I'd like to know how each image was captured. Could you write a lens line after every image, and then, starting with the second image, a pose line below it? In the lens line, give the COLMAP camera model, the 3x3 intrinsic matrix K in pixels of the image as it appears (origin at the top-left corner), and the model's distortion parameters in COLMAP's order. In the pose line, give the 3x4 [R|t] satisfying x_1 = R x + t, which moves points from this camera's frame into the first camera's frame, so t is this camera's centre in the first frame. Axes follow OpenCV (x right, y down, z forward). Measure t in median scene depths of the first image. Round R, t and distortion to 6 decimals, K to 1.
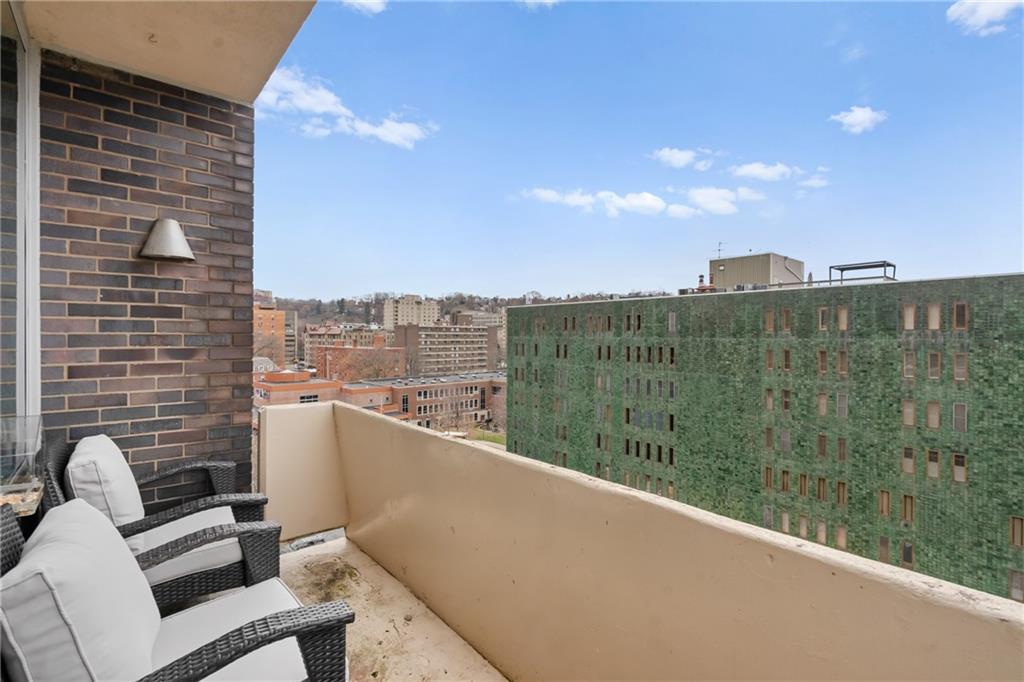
lens RADIAL K [[474.9, 0, 530.6], [0, 474.9, 338.3], [0, 0, 1]] dist [-0.001477, 0.000247]
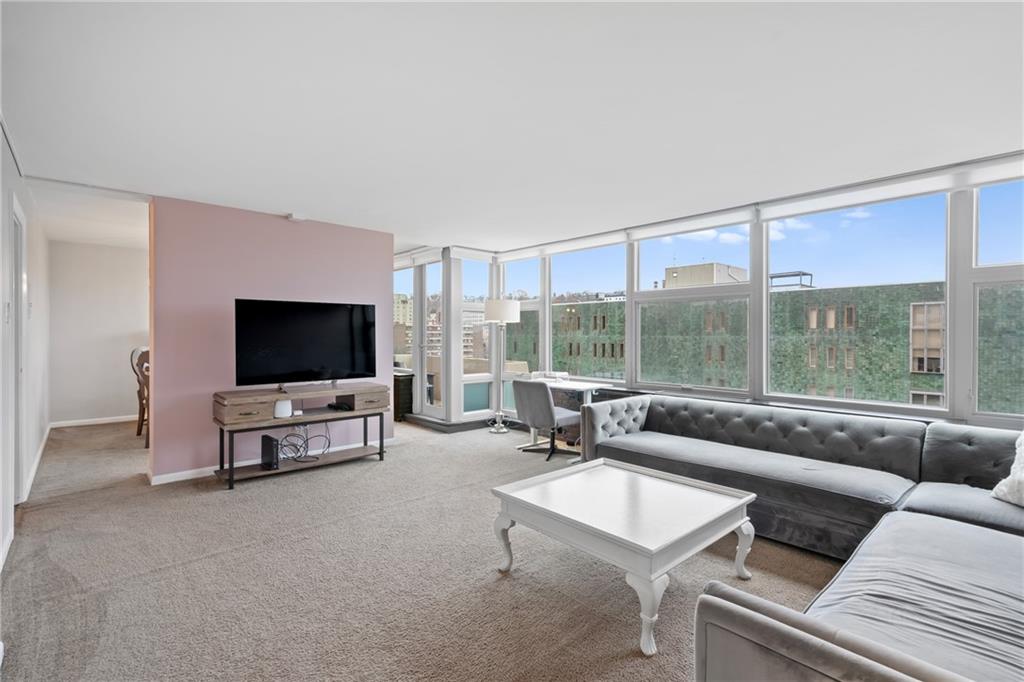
lens RADIAL K [[474.9, 0, 530.6], [0, 474.9, 338.3], [0, 0, 1]] dist [-0.001477, 0.000247]
pose [[0.999590, -0.003297, 0.028425, 0.025848], [0.003212, 0.999990, 0.003048, 0.001009], [-0.028435, -0.002956, 0.999591, -0.170389]]
